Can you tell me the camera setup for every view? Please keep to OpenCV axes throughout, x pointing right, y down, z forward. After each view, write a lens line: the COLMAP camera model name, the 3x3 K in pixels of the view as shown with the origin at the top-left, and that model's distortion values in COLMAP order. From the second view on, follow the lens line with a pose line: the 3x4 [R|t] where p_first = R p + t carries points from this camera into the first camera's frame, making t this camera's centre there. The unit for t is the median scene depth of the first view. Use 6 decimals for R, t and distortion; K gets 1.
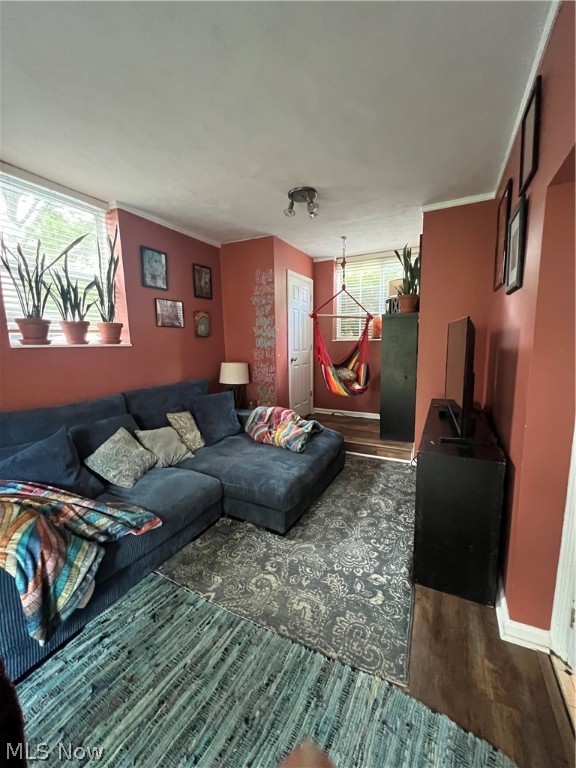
lens RADIAL K [[305.9, 0, 290.2], [0, 305.9, 382.5], [0, 0, 1]] dist [-0.005080, 0.000286]
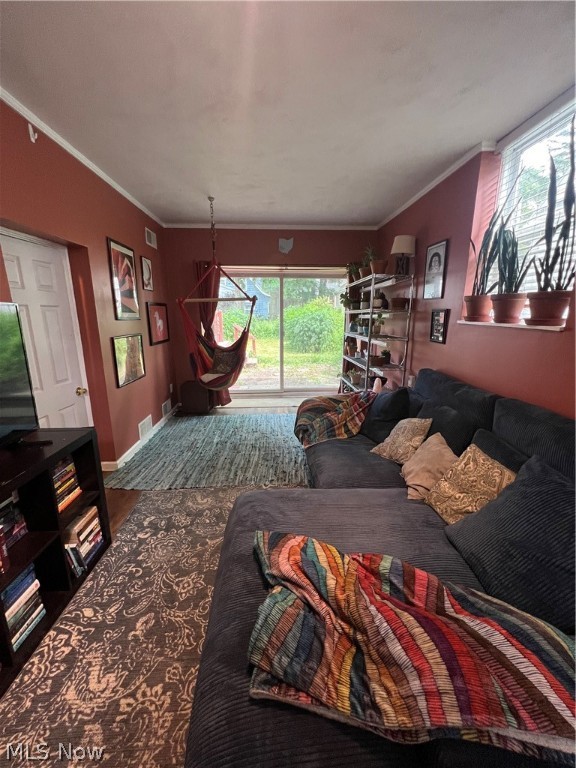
lens RADIAL K [[305.9, 0, 290.2], [0, 305.9, 382.5], [0, 0, 1]] dist [-0.005080, 0.000286]
pose [[-0.861395, 0.127792, -0.491598, 0.264768], [-0.056495, 0.937724, 0.342756, -0.272254], [0.504785, 0.323021, -0.800531, 1.733779]]
